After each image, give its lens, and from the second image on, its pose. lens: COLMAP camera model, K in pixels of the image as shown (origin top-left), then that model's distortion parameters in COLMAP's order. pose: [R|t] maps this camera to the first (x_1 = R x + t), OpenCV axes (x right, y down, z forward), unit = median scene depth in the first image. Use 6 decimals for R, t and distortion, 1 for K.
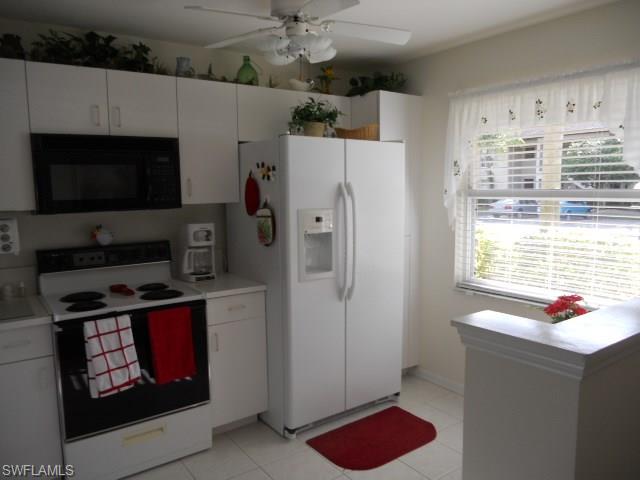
lens RADIAL K [[481.9, 0, 320.3], [0, 481.9, 242.5], [0, 0, 1]] dist [-0.048204, -0.000162]
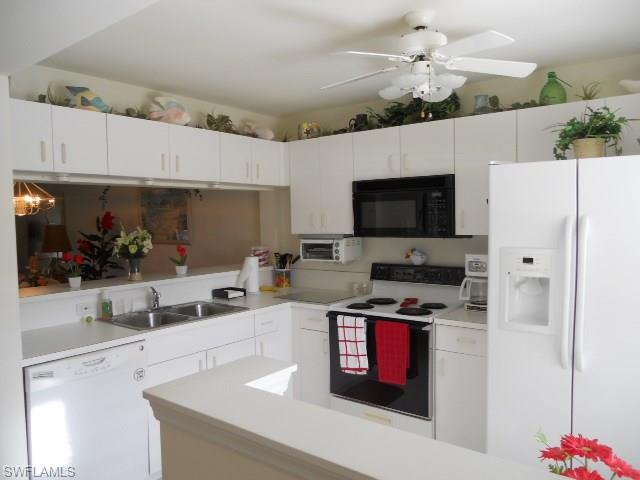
lens RADIAL K [[481.9, 0, 320.3], [0, 481.9, 242.5], [0, 0, 1]] dist [-0.048204, -0.000162]
pose [[0.293438, 0.060346, -0.954072, 0.690159], [-0.096027, 0.994819, 0.033389, -0.073077], [0.951143, 0.081819, 0.297712, 0.413086]]
